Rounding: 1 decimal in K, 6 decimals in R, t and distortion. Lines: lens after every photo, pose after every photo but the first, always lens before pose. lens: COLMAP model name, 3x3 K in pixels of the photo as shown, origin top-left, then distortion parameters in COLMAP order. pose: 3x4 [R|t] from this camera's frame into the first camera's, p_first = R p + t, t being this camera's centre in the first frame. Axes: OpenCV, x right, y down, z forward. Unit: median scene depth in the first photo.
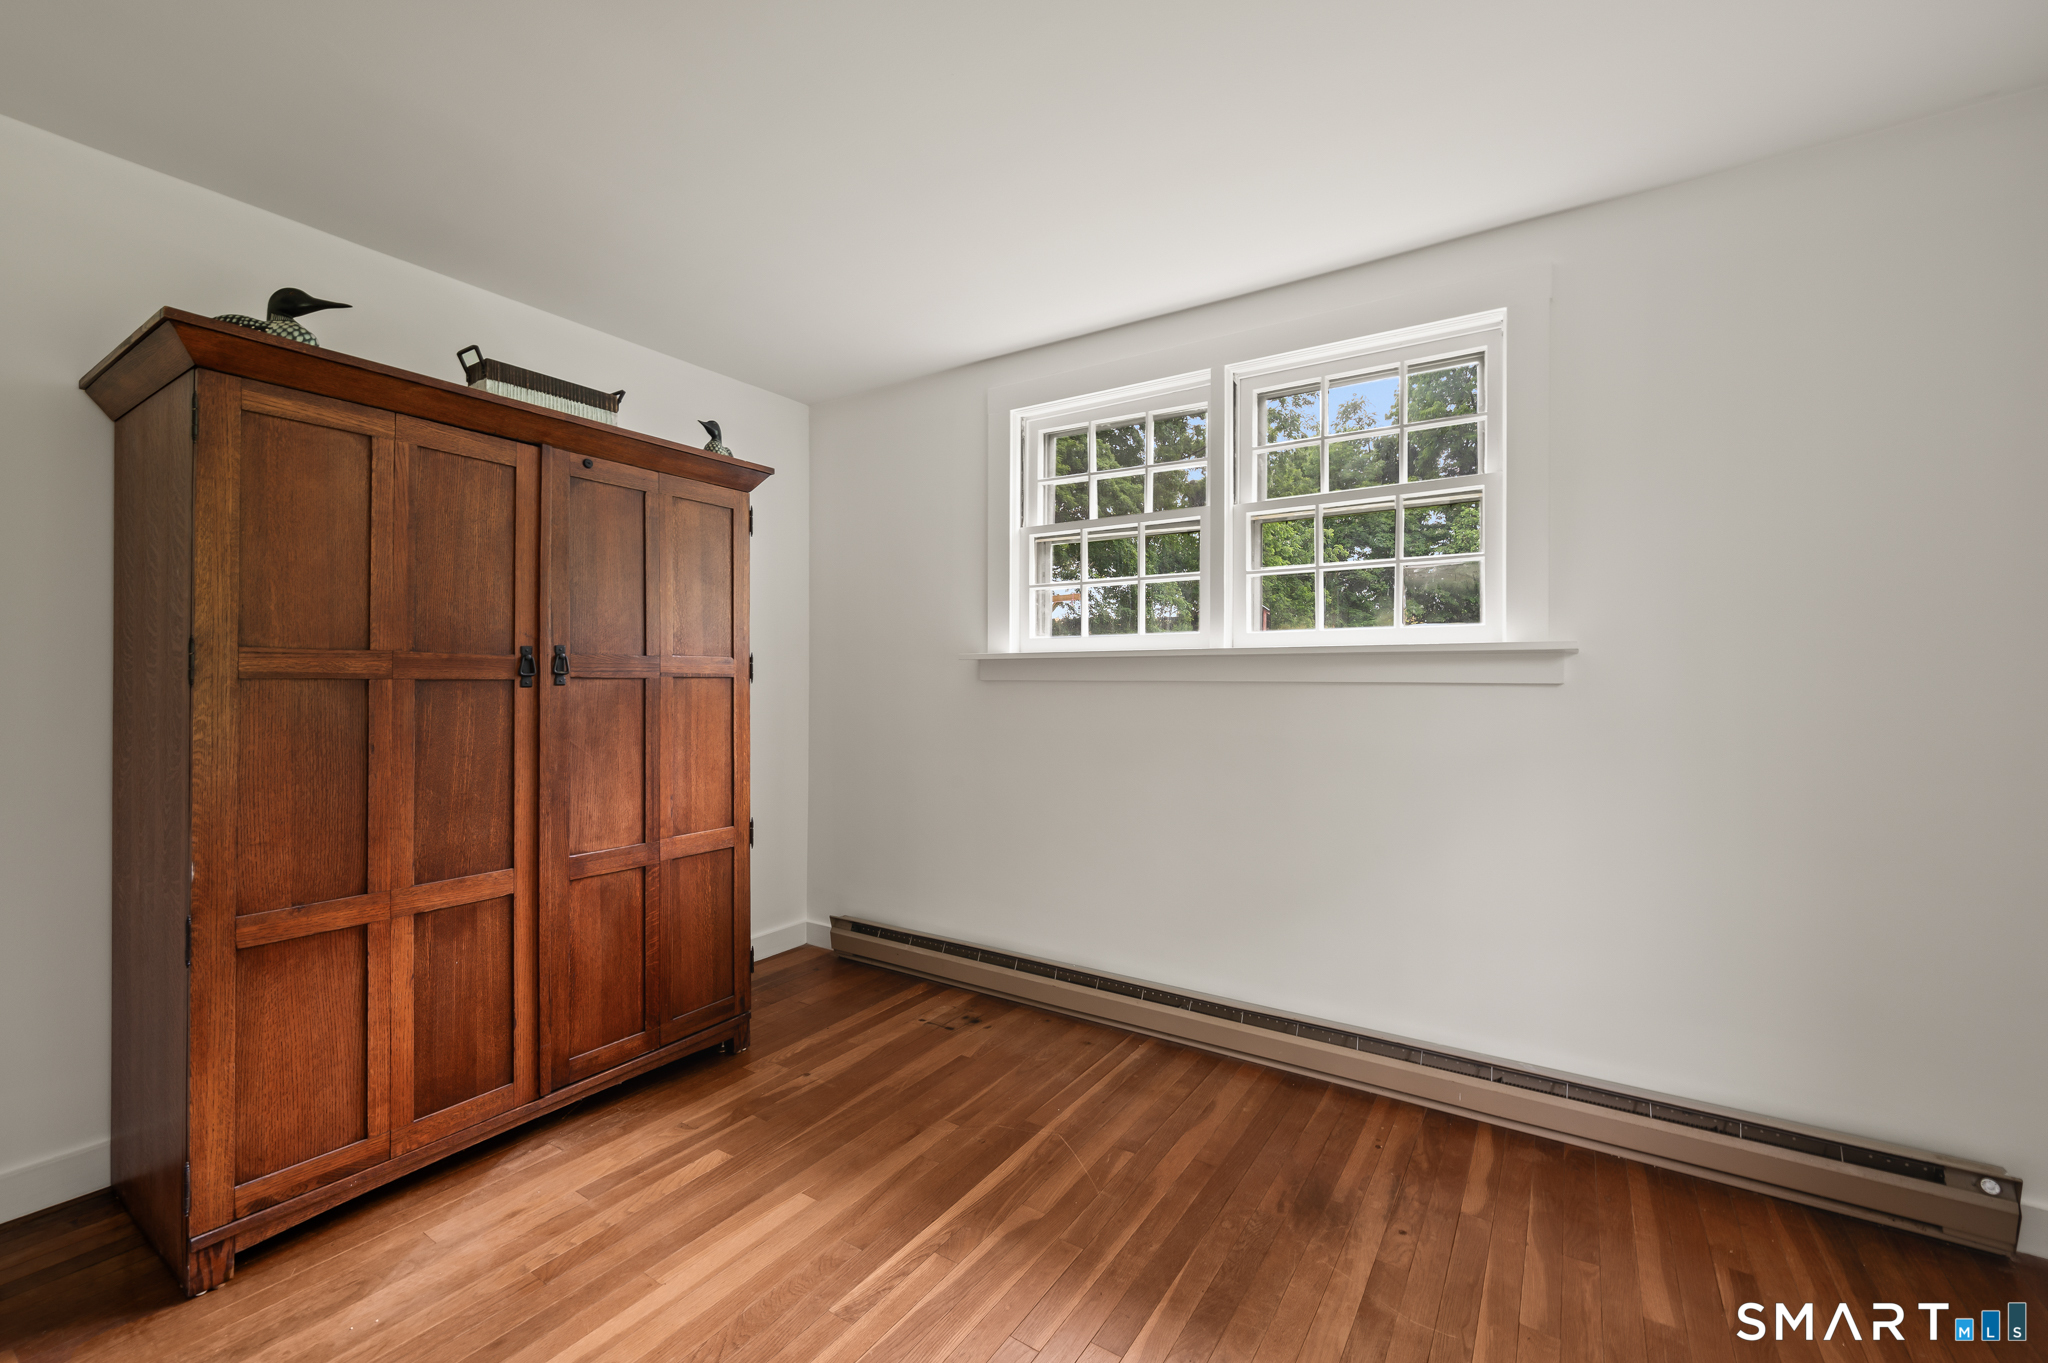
lens RADIAL K [[829.6, 0, 1032.5], [0, 829.6, 675.0], [0, 0, 1]] dist [-0.000637, -0.000387]
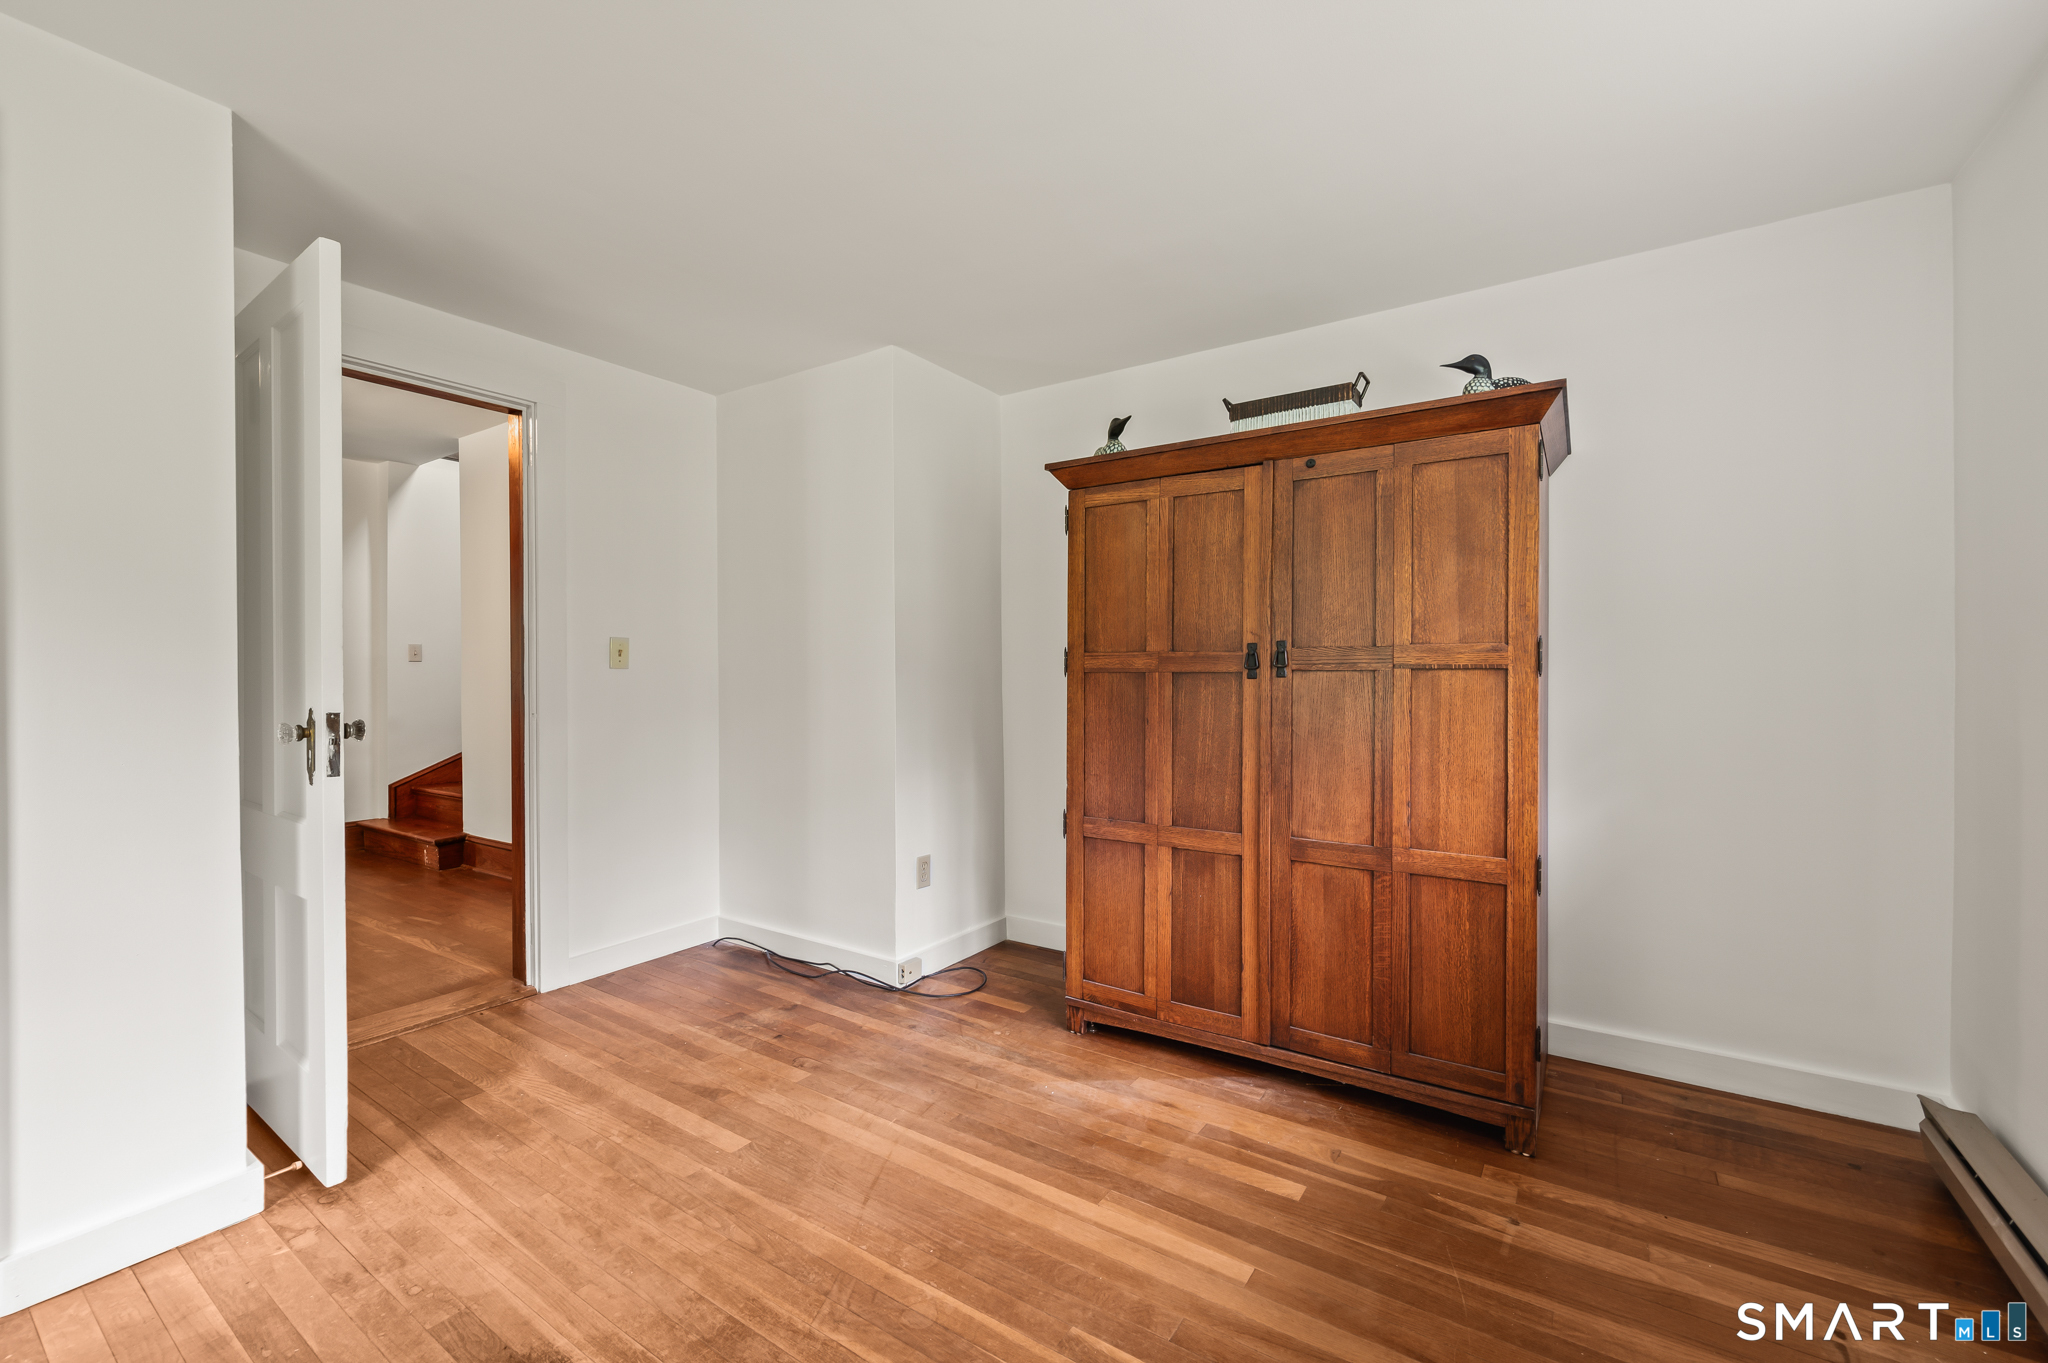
lens RADIAL K [[804.8, 0, 1028.2], [0, 804.8, 671.2], [0, 0, 1]] dist [-0.001109, -0.000257]
pose [[0.004445, -0.002980, -0.999986, 0.495269], [0.007428, 0.999968, -0.002947, 0.005179], [0.999963, -0.007415, 0.004467, 0.680823]]
